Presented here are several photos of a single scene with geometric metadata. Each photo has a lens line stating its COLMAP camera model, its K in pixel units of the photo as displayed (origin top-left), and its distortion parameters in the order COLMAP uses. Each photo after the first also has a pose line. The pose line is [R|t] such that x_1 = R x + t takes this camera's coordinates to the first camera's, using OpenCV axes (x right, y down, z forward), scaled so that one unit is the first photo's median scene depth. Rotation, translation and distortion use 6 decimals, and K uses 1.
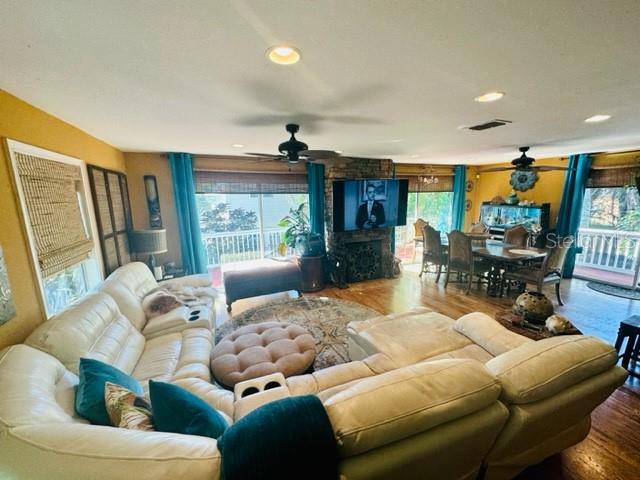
lens RADIAL K [[253.4, 0, 320.0], [0, 253.4, 240.0], [0, 0, 1]] dist [-0.003253, -0.000553]
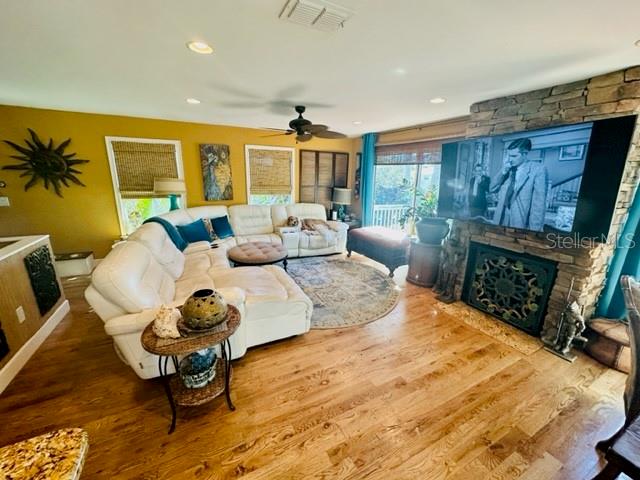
lens RADIAL K [[253.4, 0, 320.0], [0, 253.4, 240.0], [0, 0, 1]] dist [-0.003253, -0.000553]
pose [[0.078471, 0.266867, -0.960533, 0.828153], [-0.191693, 0.949564, 0.248159, -0.091387], [0.978313, 0.164654, 0.125670, 0.656248]]
